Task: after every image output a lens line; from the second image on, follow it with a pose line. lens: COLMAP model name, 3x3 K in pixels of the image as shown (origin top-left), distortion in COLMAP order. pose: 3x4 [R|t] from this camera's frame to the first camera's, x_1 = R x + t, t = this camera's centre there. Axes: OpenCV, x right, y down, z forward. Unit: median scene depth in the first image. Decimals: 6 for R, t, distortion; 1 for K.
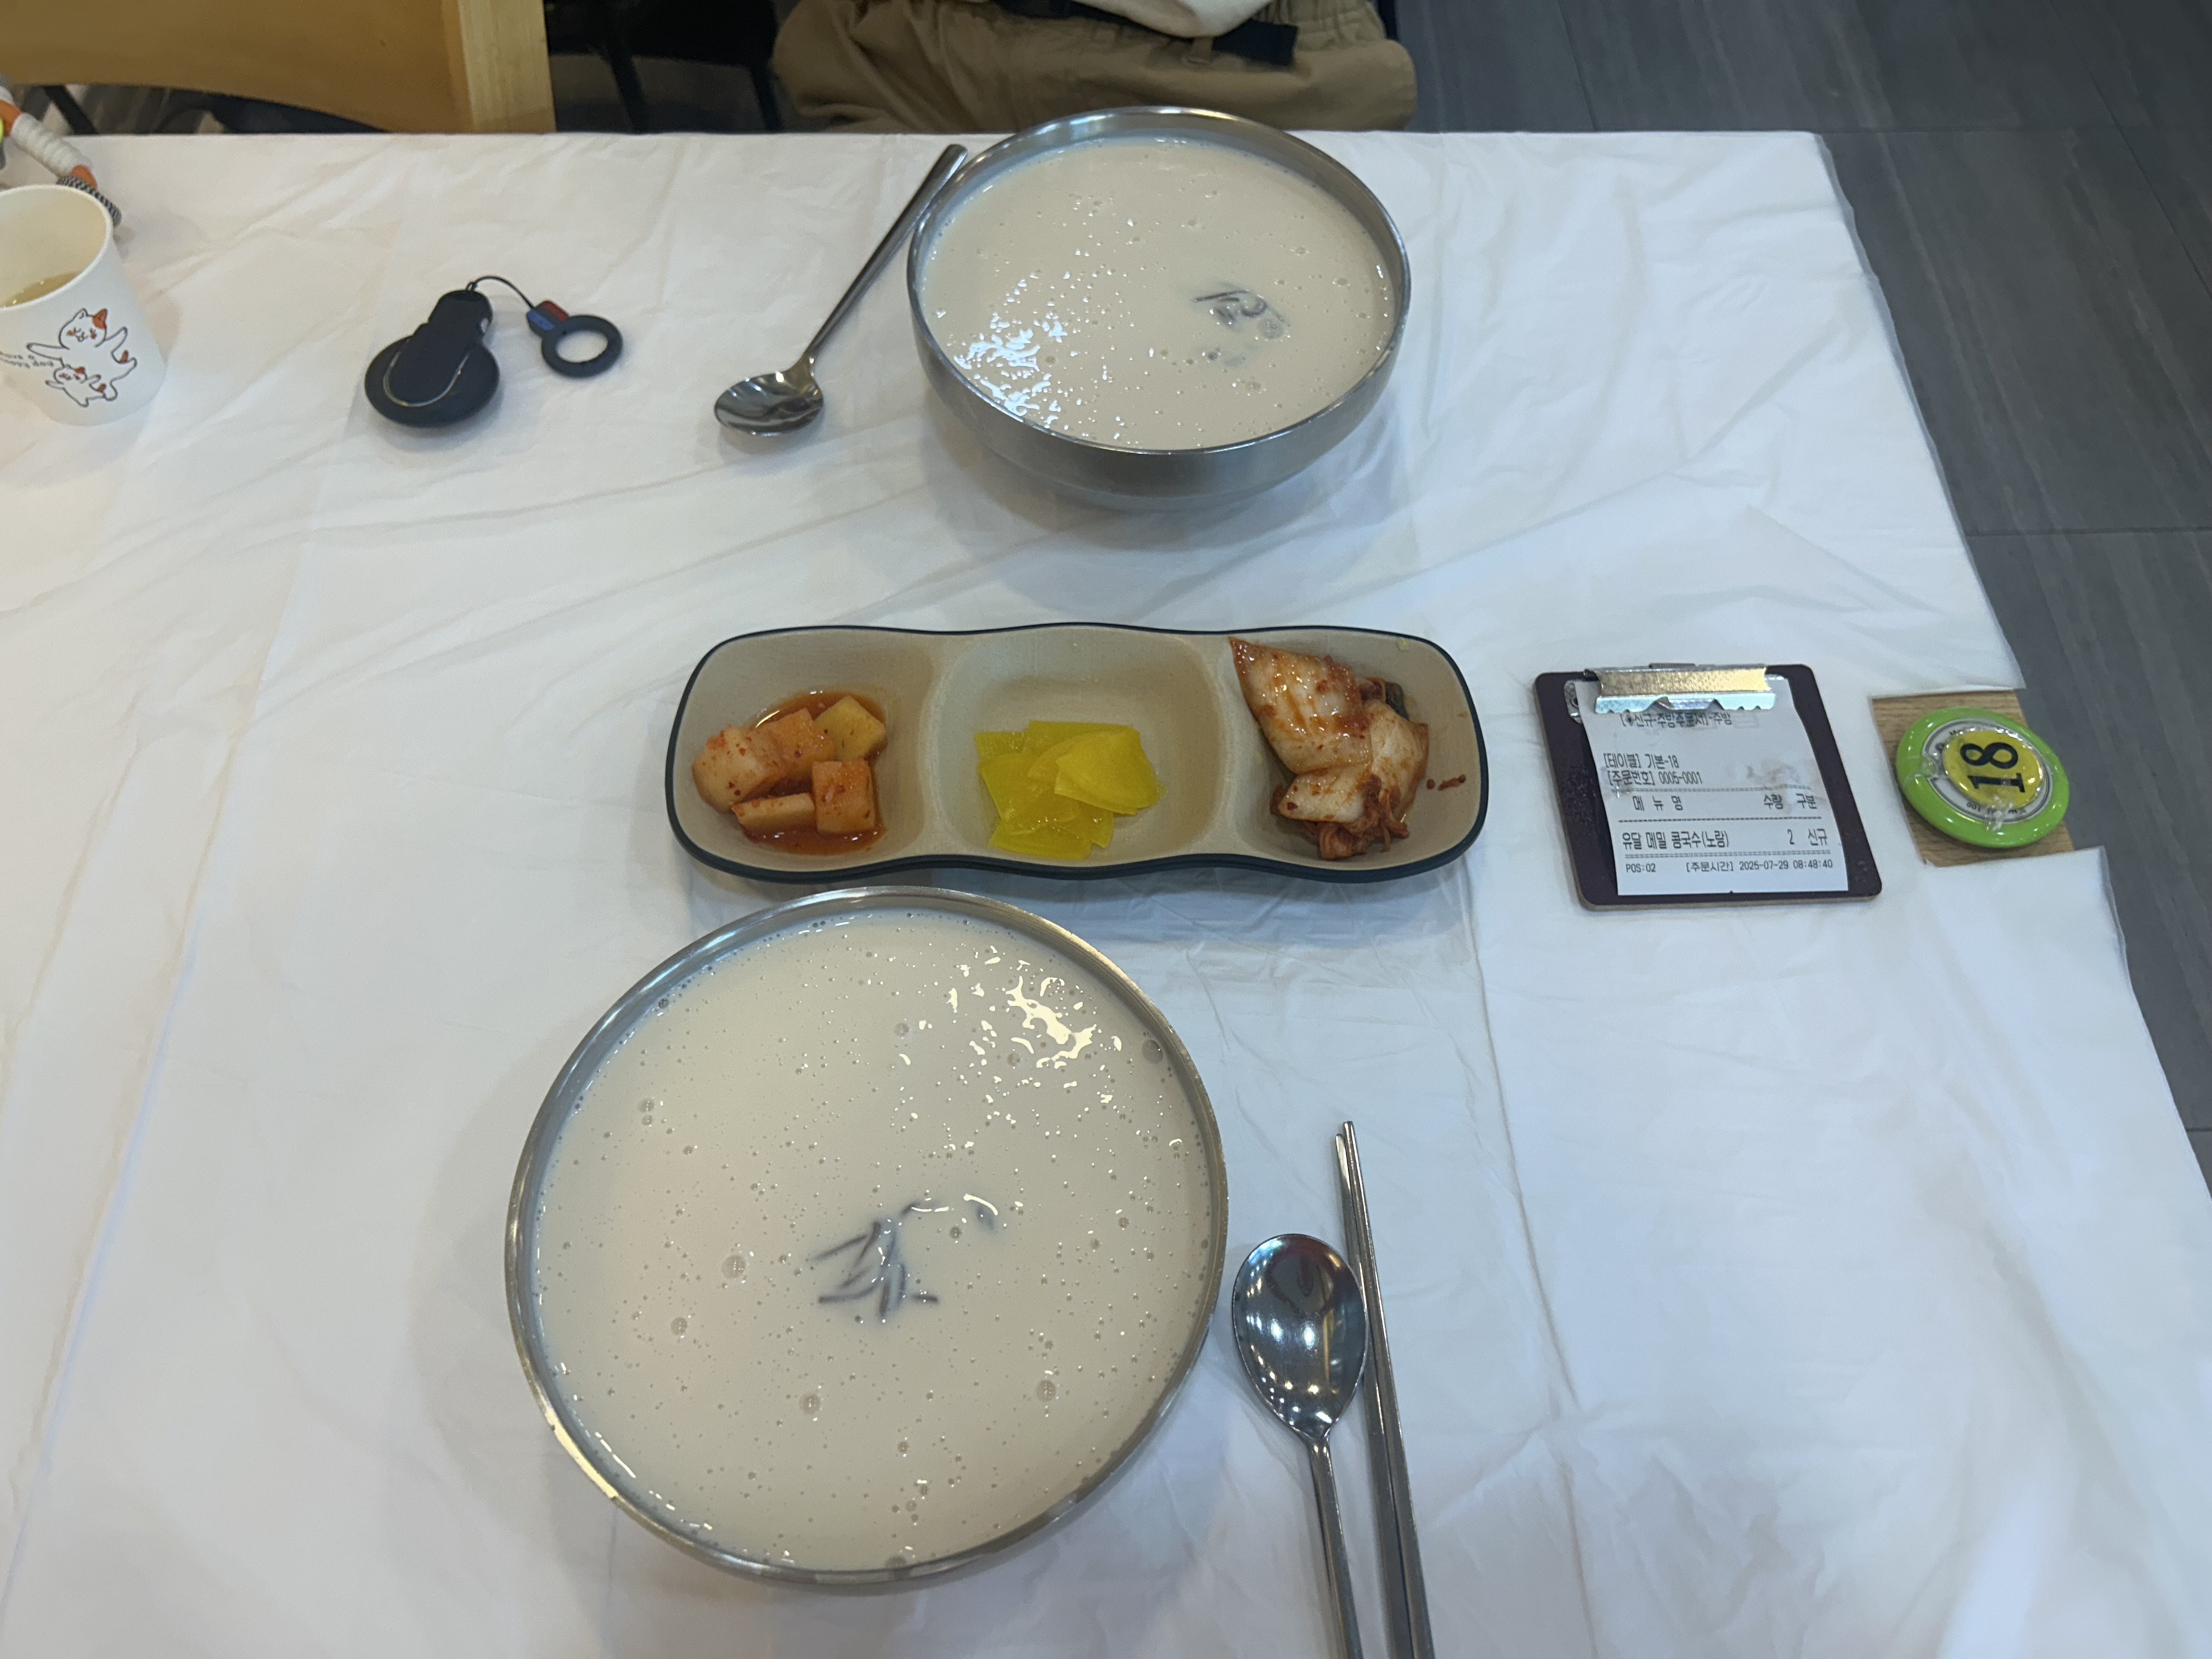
lens RADIAL K [[1626.5, 0, 1110.5], [0, 1626.5, 854.2], [0, 0, 1]] dist [0.060925, -0.000594]
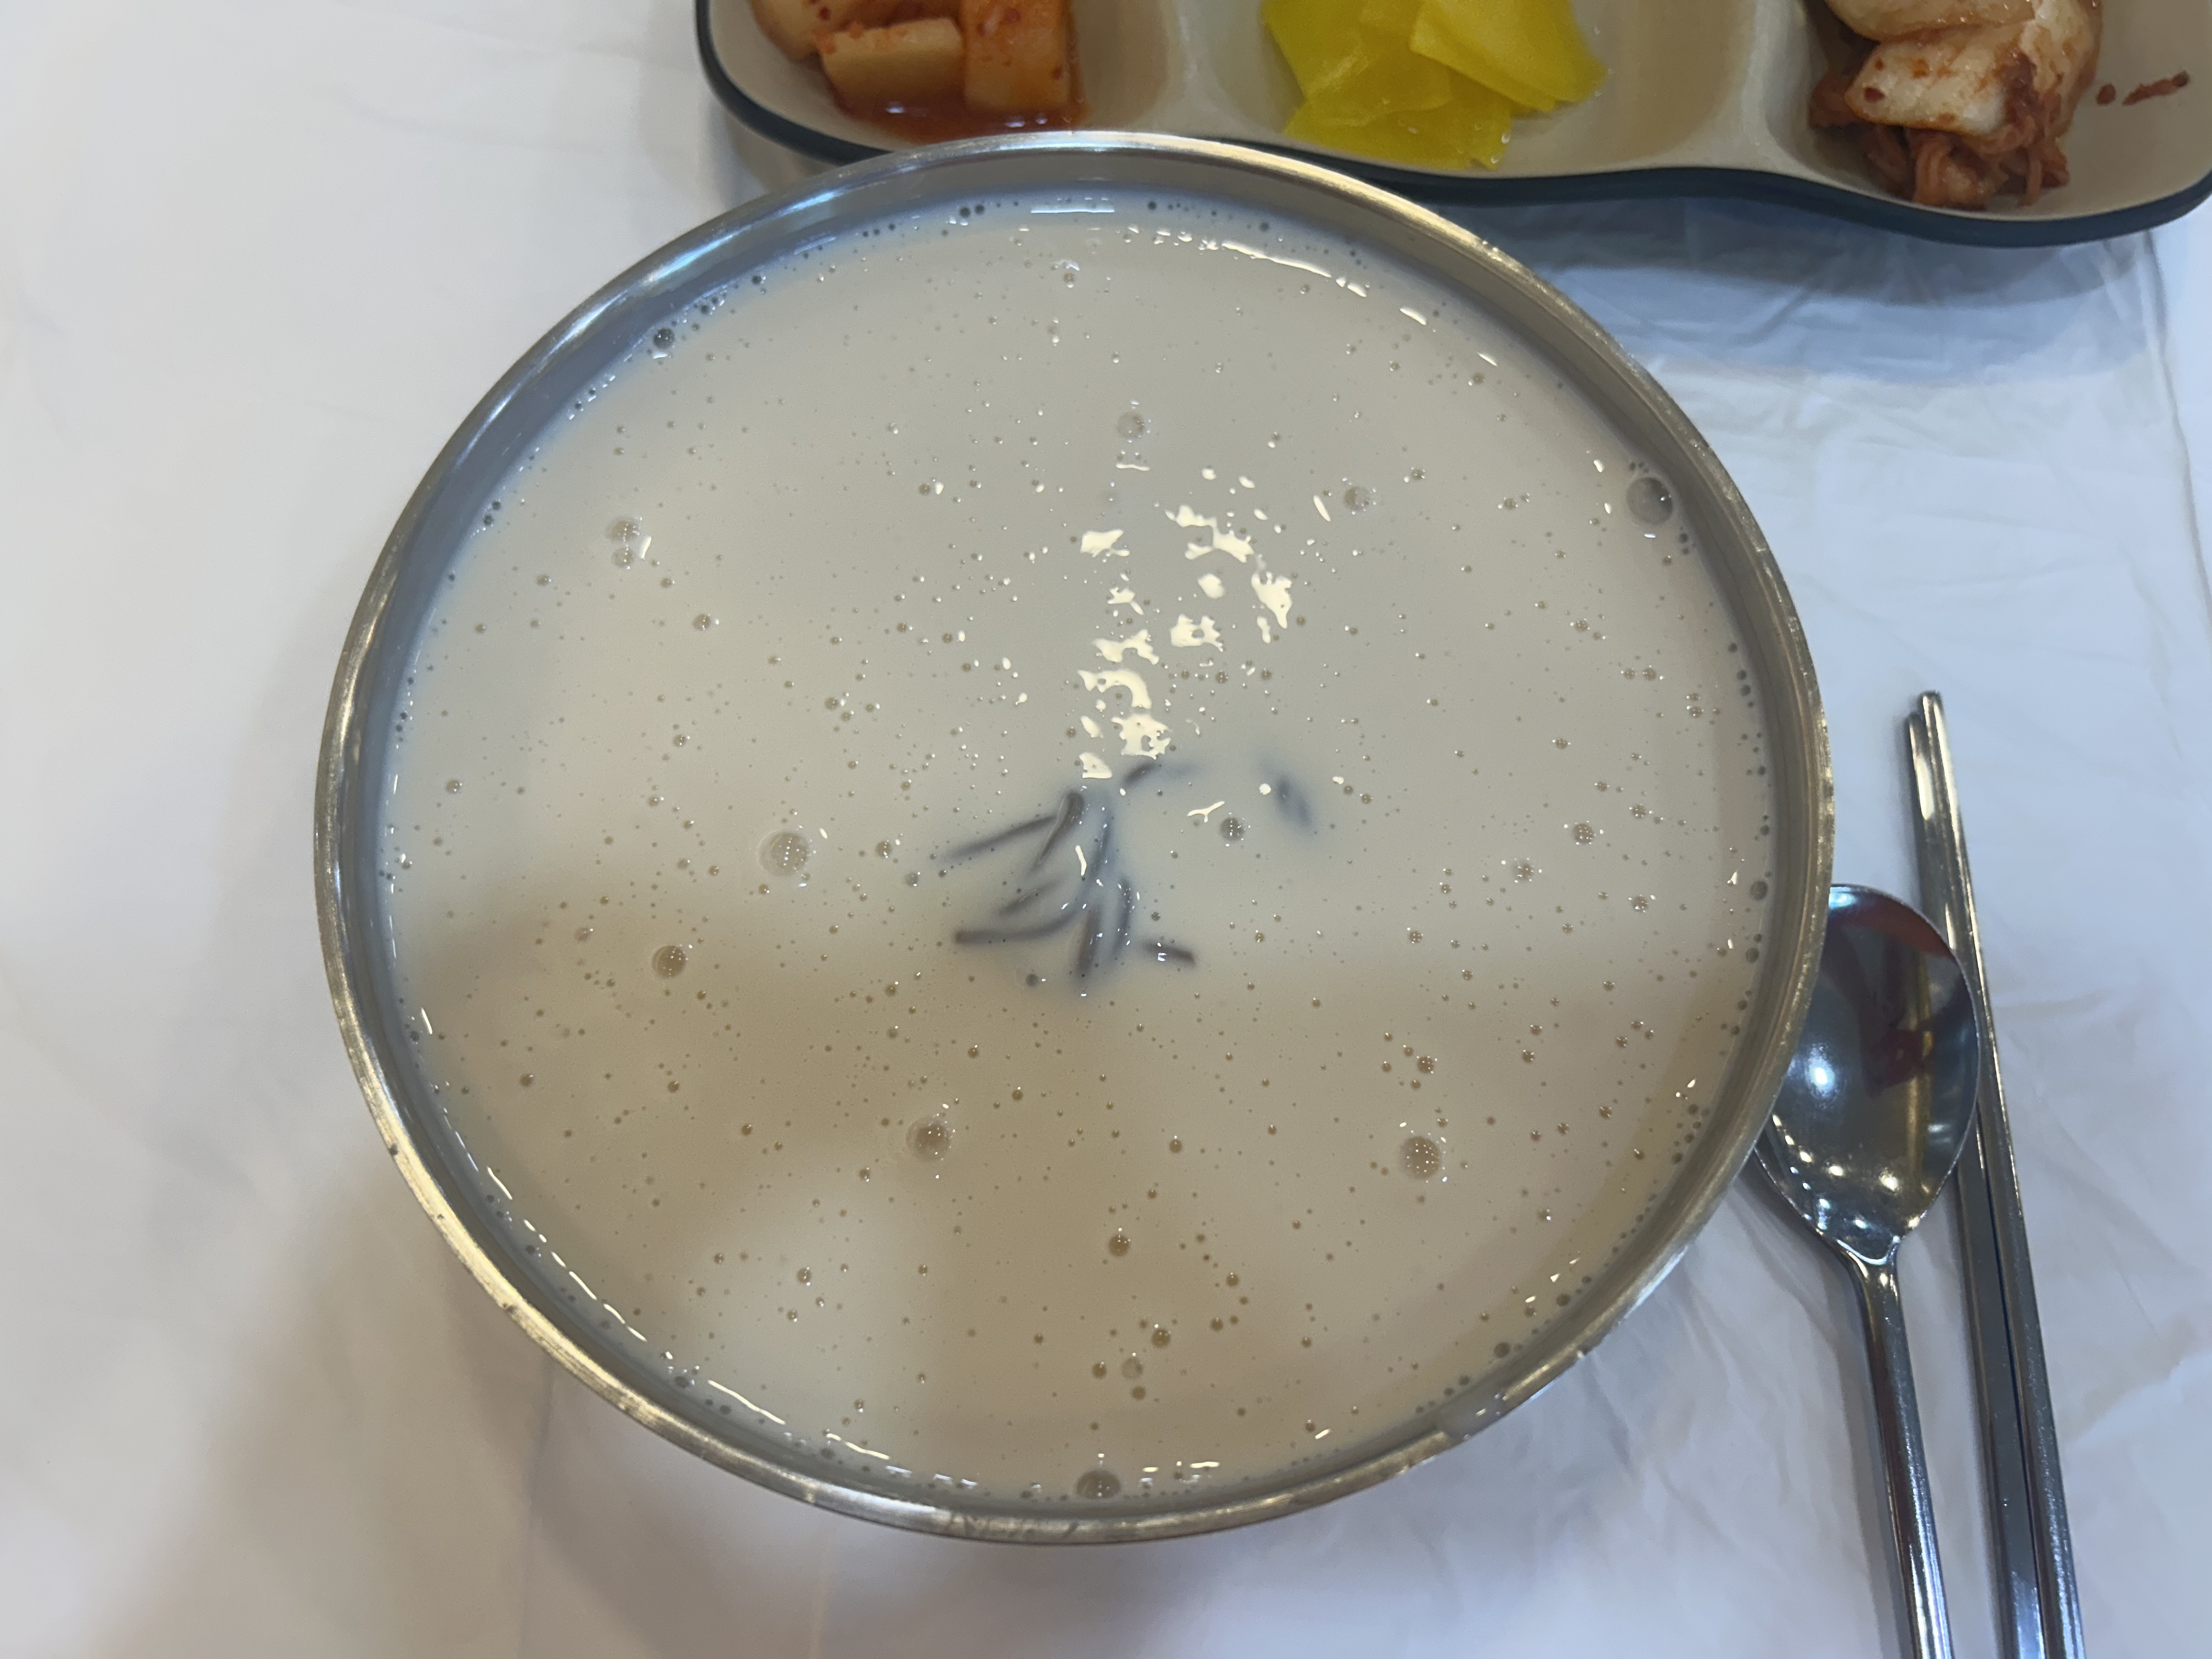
lens RADIAL K [[1659.6, 0, 1106.0], [0, 1659.6, 829.5], [0, 0, 1]] dist [-0.008005, -0.000101]
pose [[0.996234, 0.077835, -0.038212, -0.092897], [-0.069055, 0.978720, 0.193232, 0.113144], [0.052439, -0.189865, 0.980409, 0.415500]]
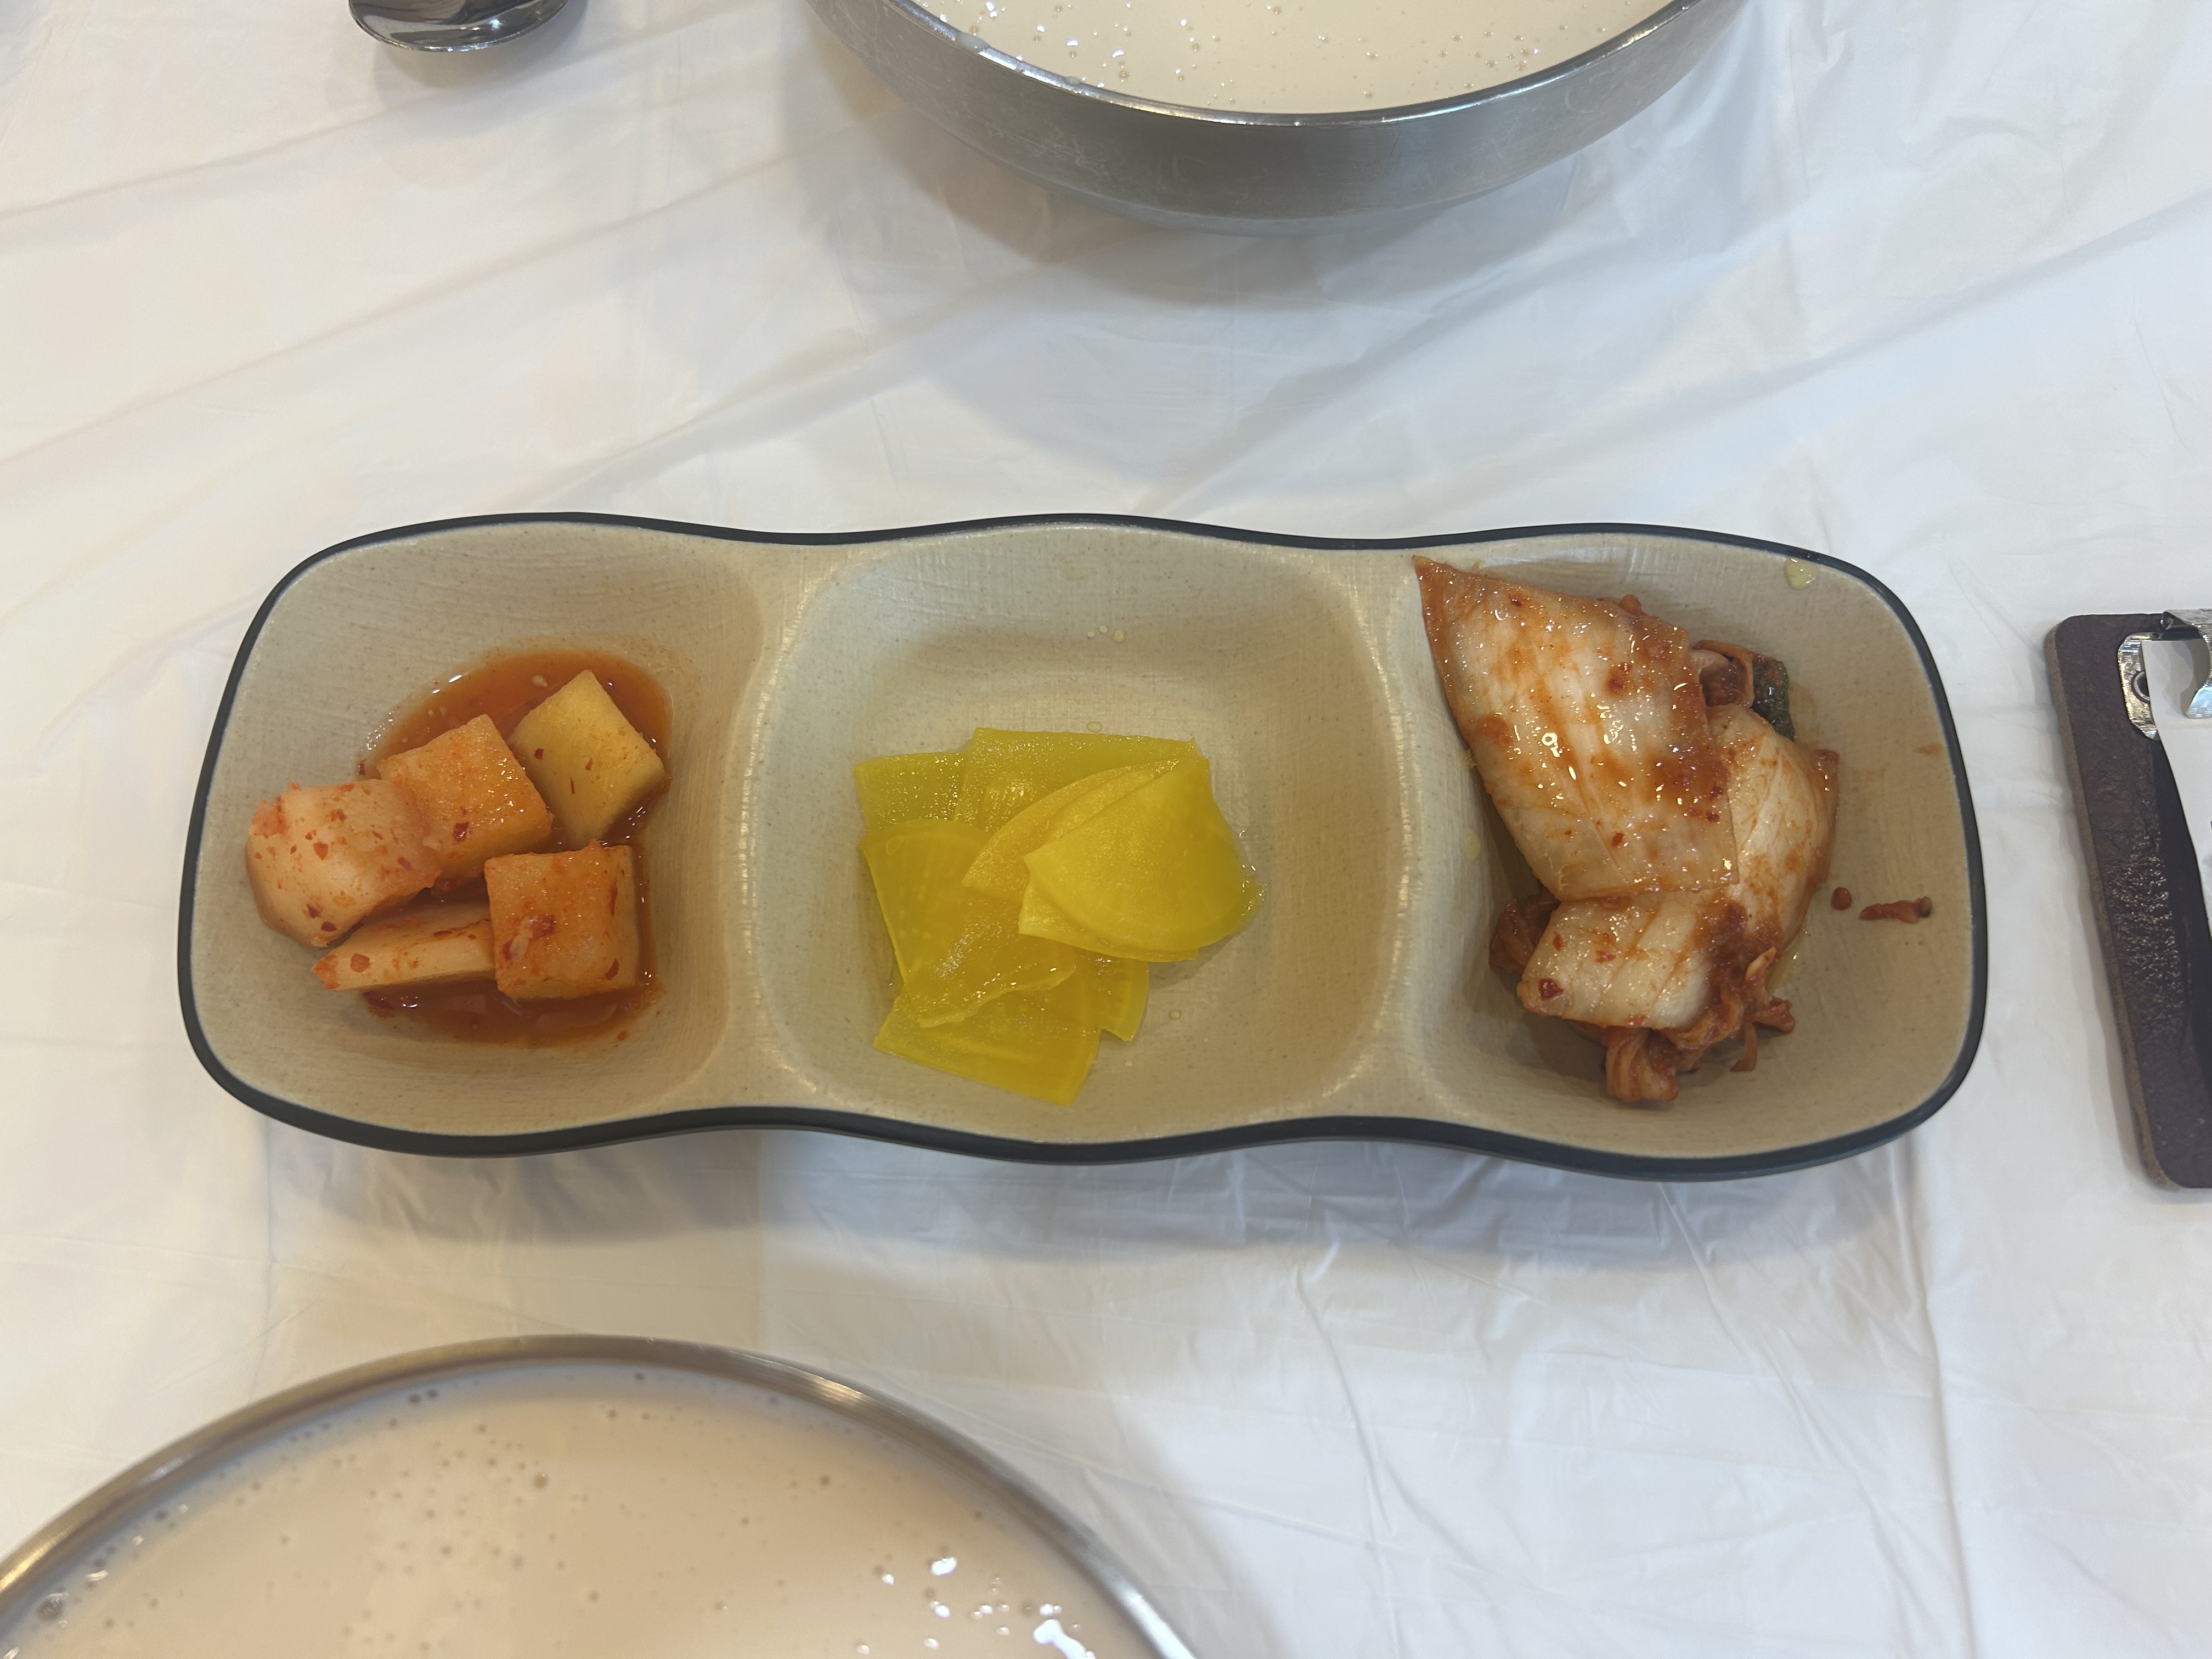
lens RADIAL K [[1659.6, 0, 1106.0], [0, 1659.6, 829.5], [0, 0, 1]] dist [-0.008005, -0.000101]
pose [[0.999118, 0.020037, -0.036914, 0.006236], [-0.010782, 0.971777, 0.235654, -0.173587], [0.040594, -0.235048, 0.971136, 0.555104]]
